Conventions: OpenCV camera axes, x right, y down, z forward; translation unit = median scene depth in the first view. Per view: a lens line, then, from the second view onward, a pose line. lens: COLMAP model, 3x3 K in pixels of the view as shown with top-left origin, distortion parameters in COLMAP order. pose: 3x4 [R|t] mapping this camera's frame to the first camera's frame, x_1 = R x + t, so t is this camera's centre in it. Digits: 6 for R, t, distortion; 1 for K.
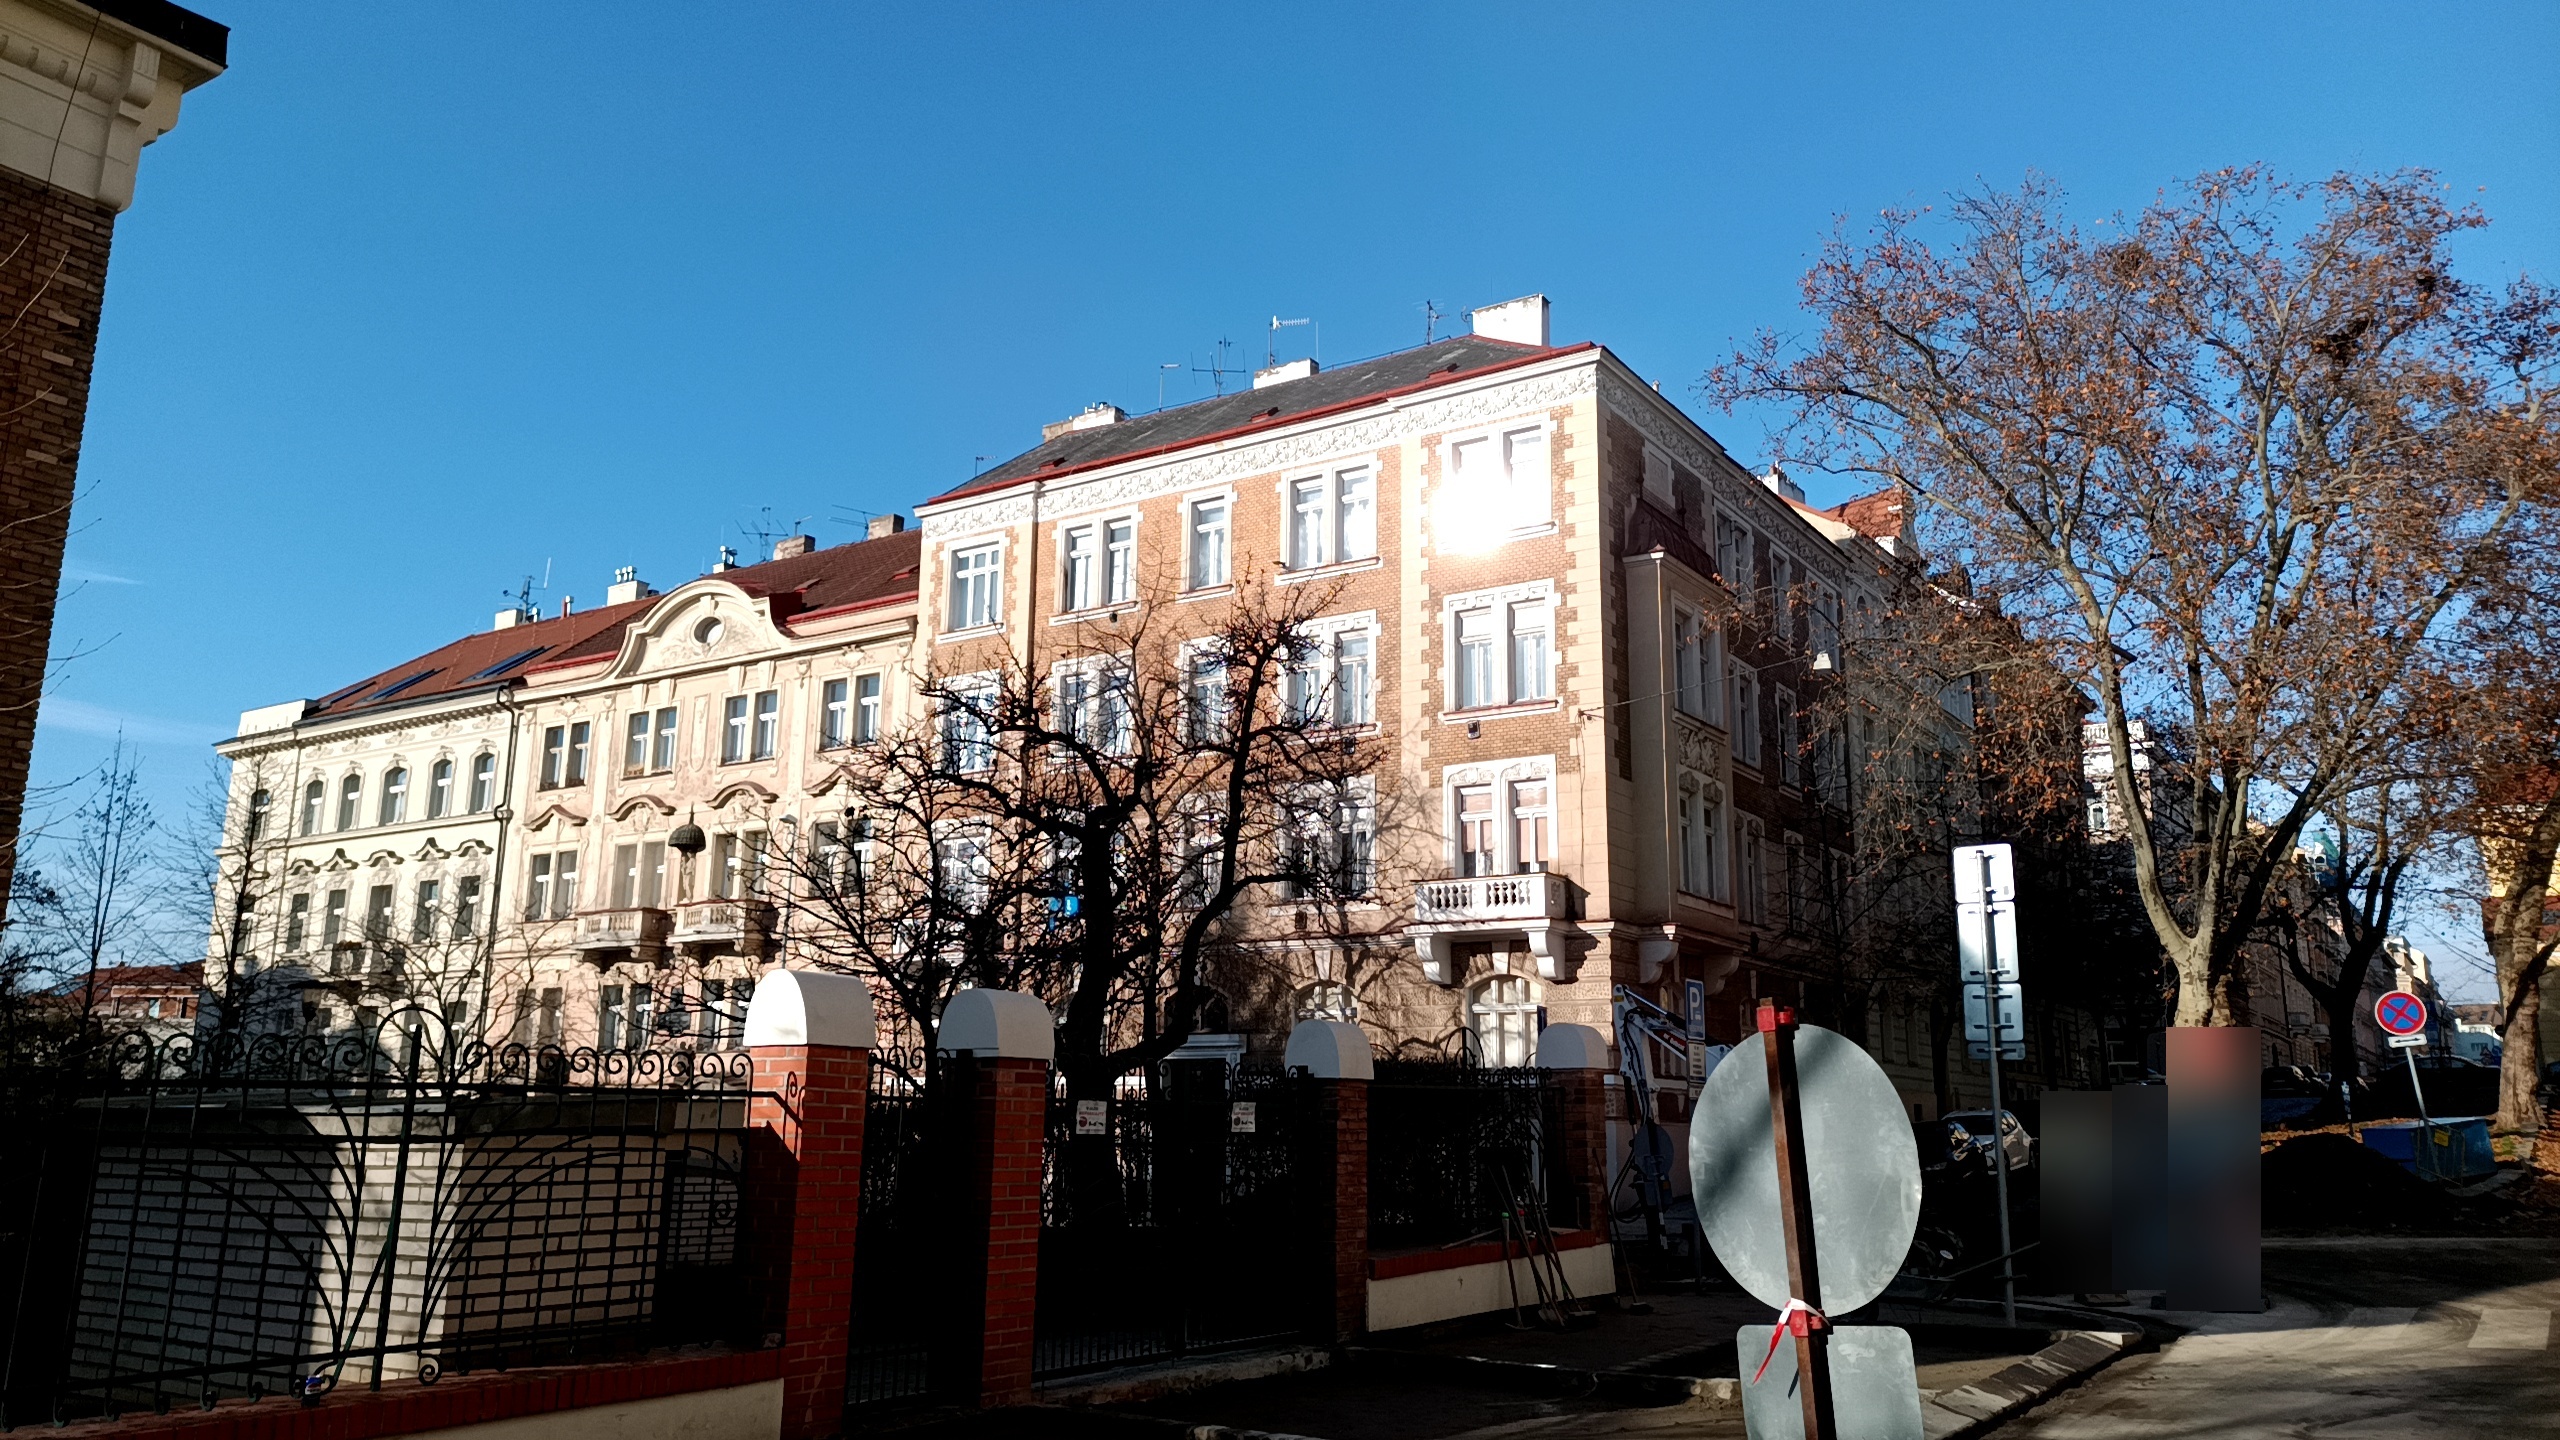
lens RADIAL K [[1877.0, 0, 1272.4], [0, 1877.0, 717.2], [0, 0, 1]] dist [0.062426, -0.050744]
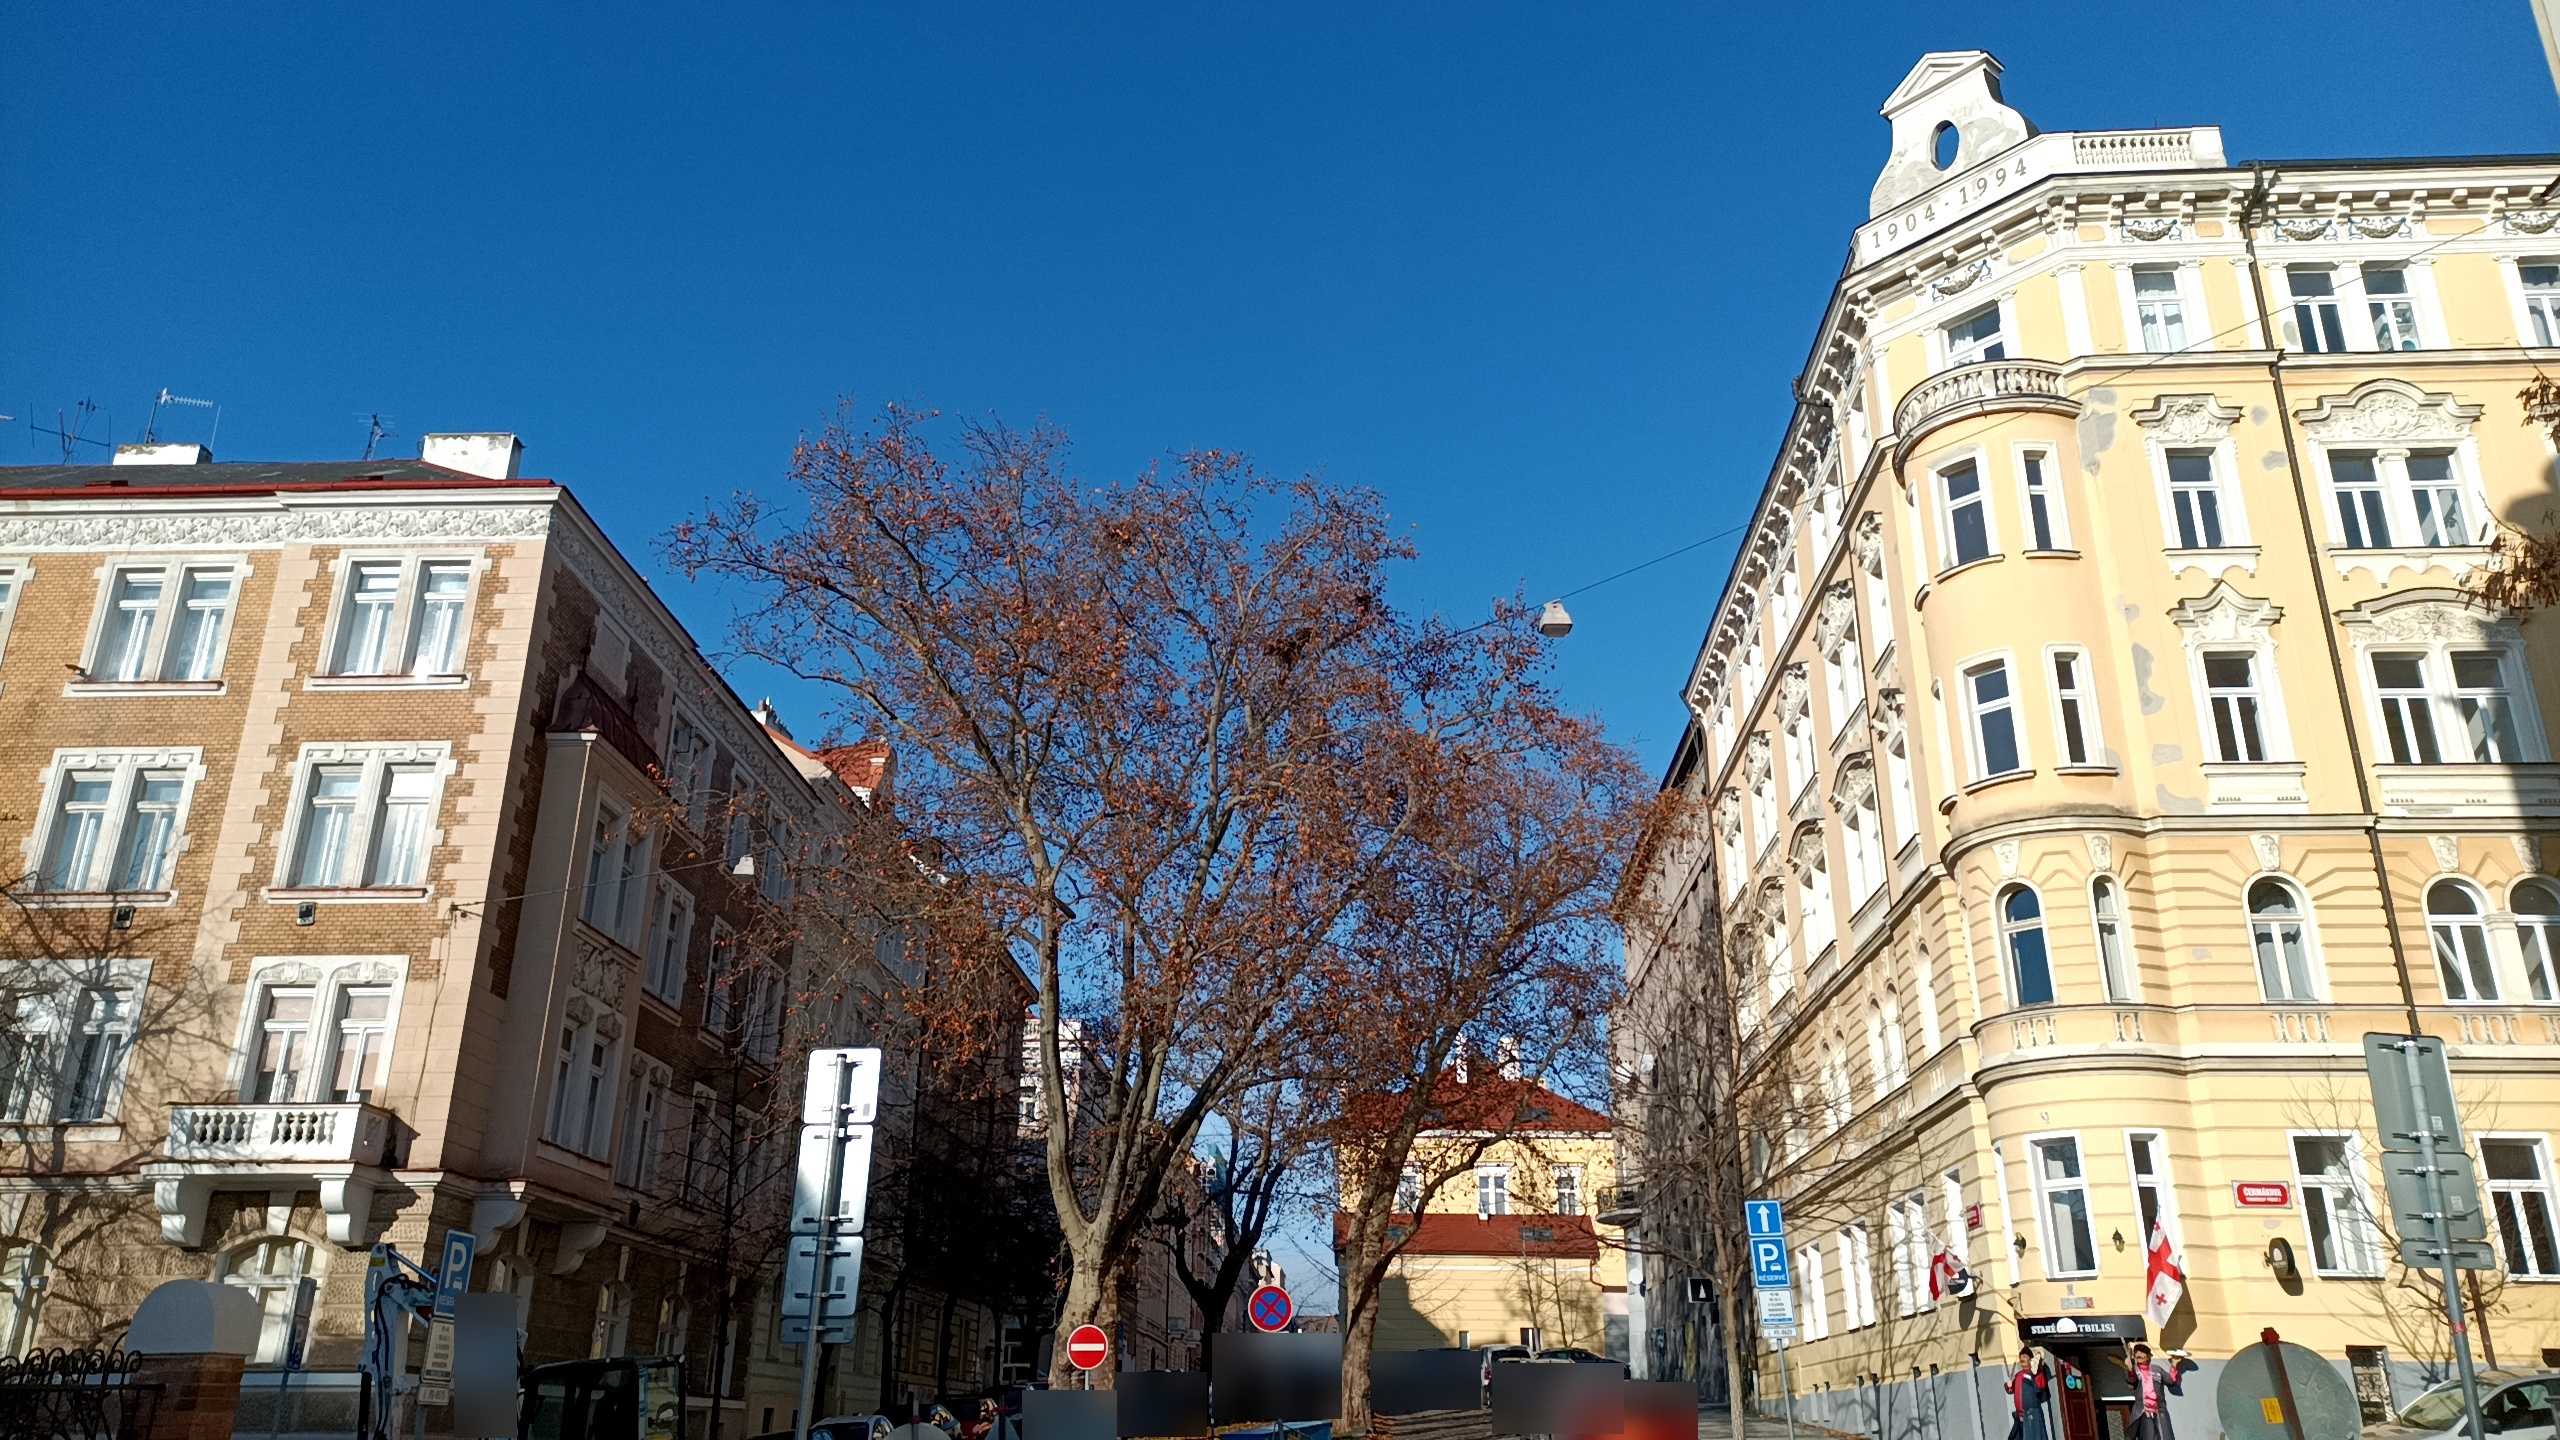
lens RADIAL K [[1877.0, 0, 1275.3], [0, 1877.0, 719.3], [0, 0, 1]] dist [0.062426, -0.050744]
pose [[0.857922, 0.181357, 0.480708, 0.058381], [-0.108450, 0.978470, -0.175597, 0.022843], [-0.502204, 0.098516, 0.859119, 0.108601]]
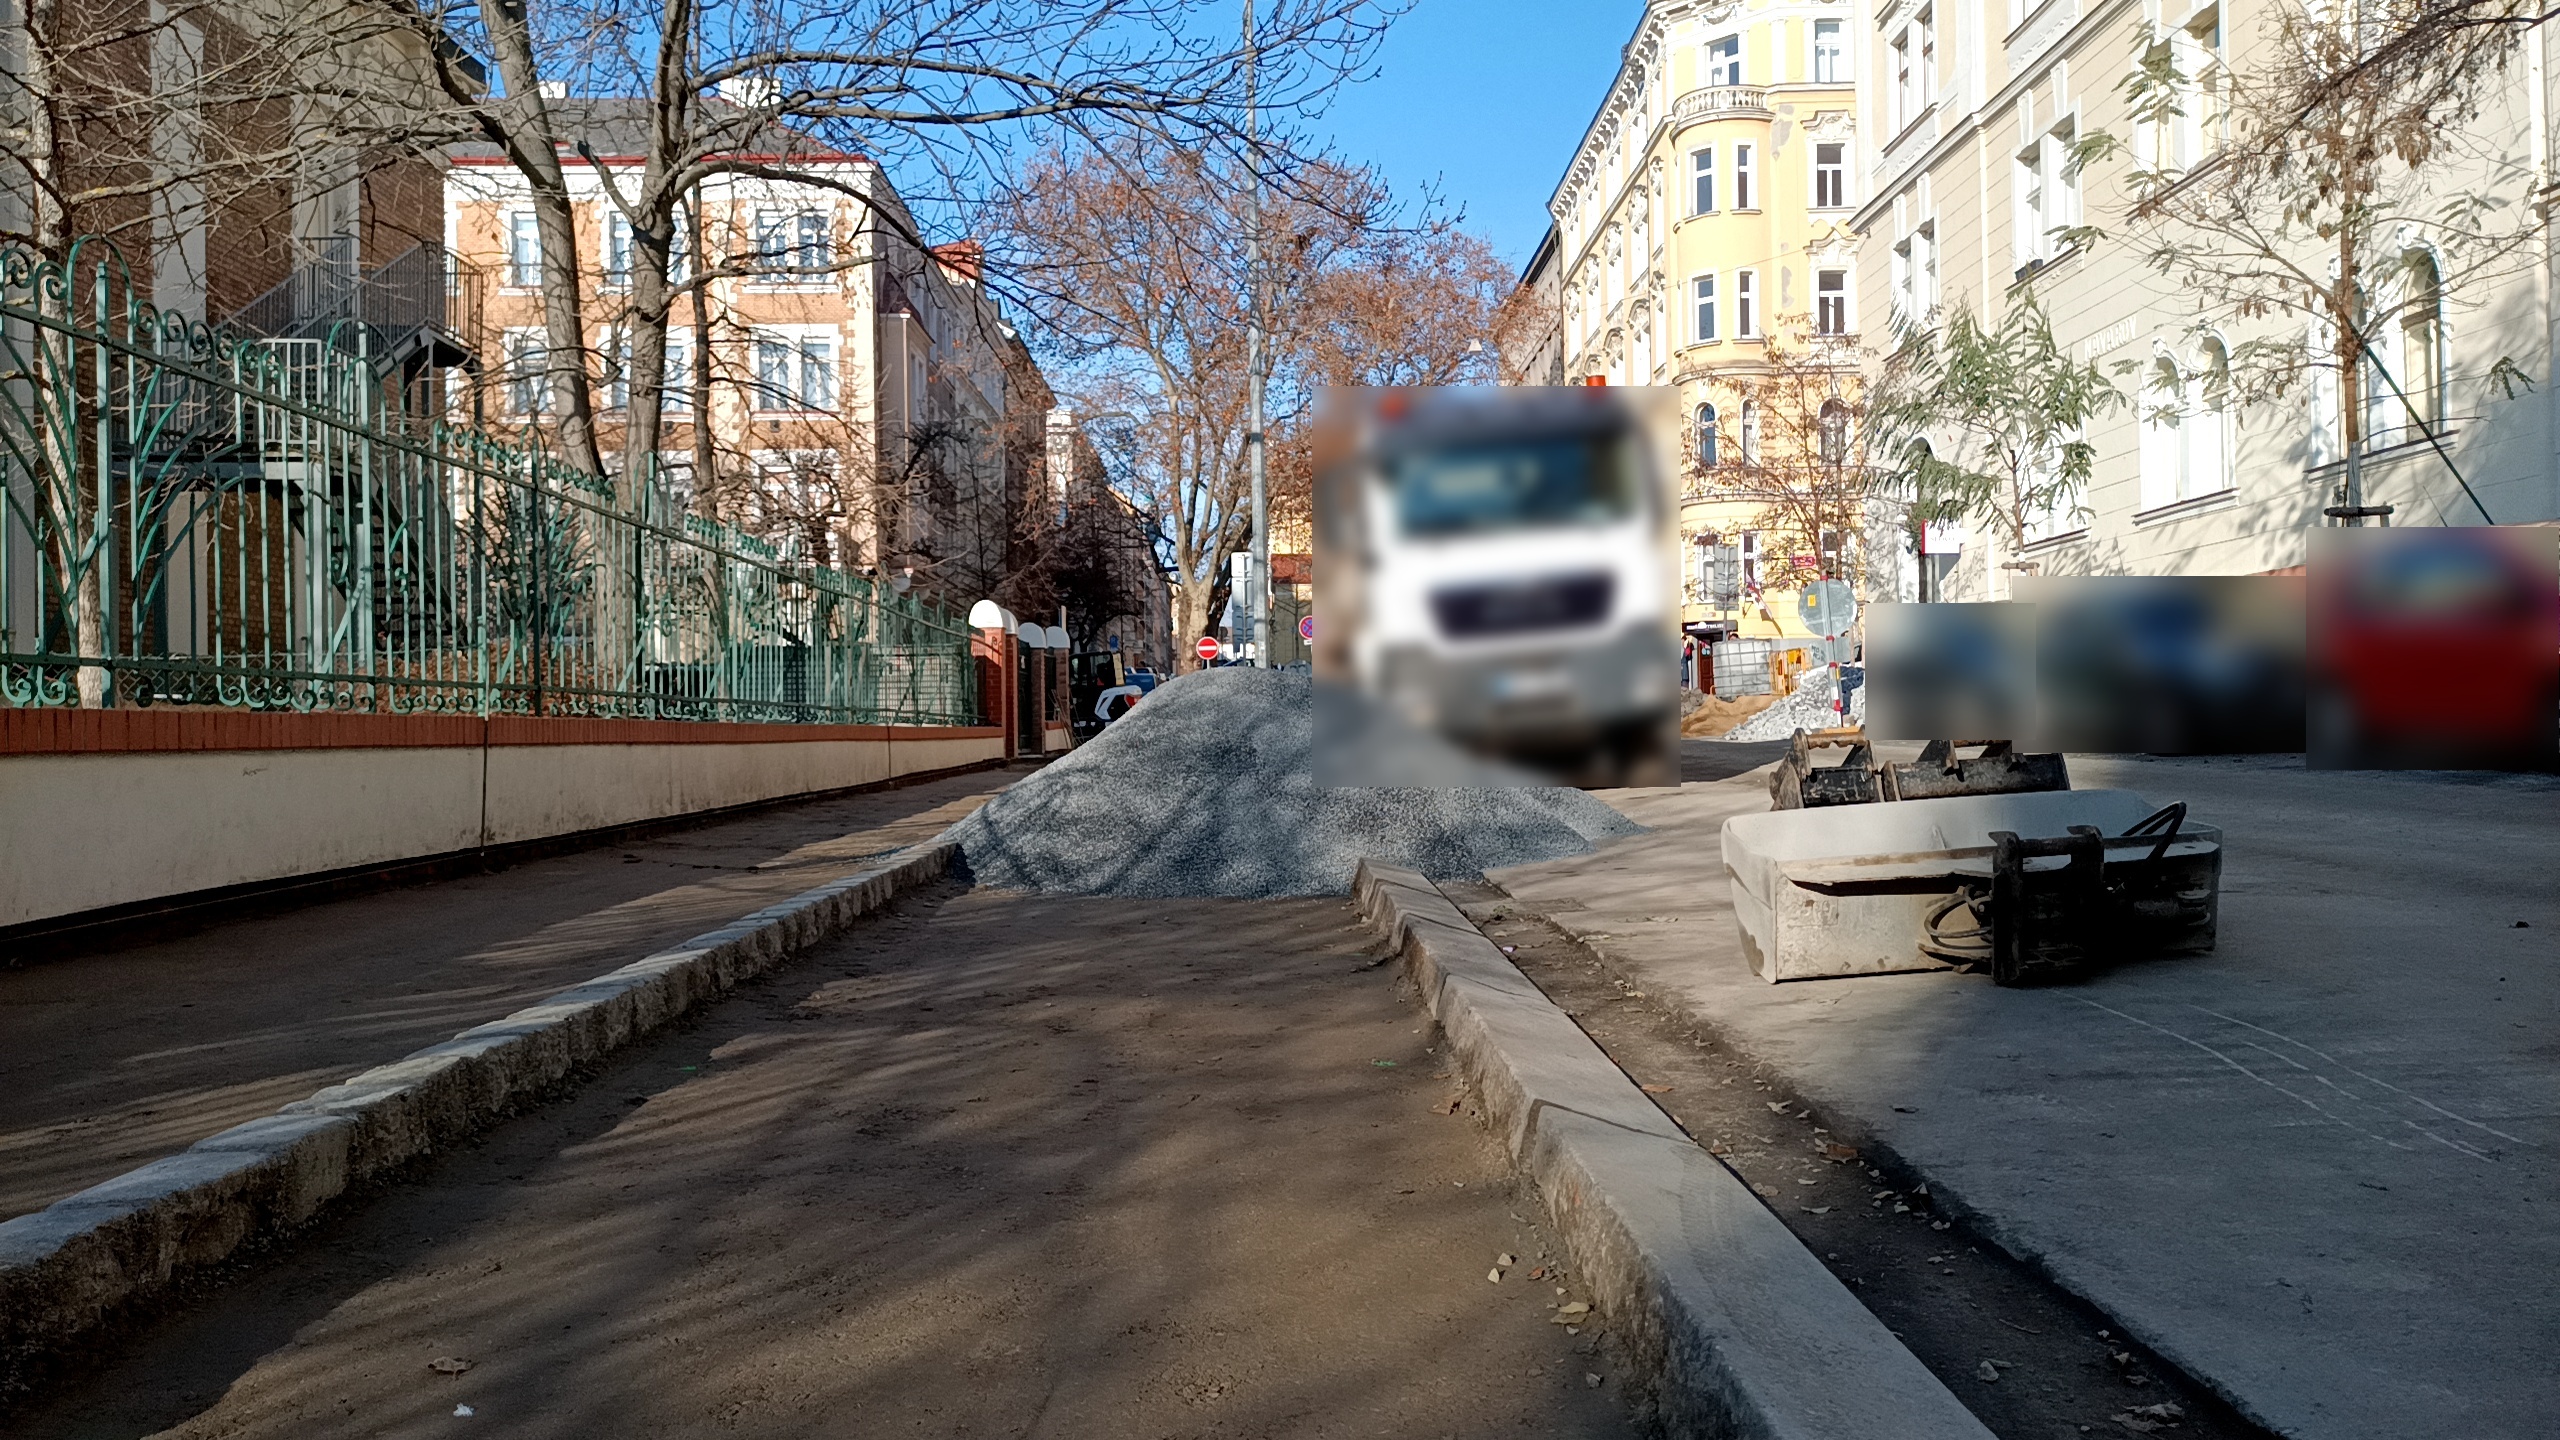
lens RADIAL K [[1877.0, 0, 1265.2], [0, 1877.0, 712.5], [0, 0, 1]] dist [0.062426, -0.050744]
pose [[0.826579, -0.014400, 0.562637, -0.393529], [-0.096648, 0.981191, 0.167100, -0.055401], [-0.554461, -0.192499, 0.809640, -0.400665]]
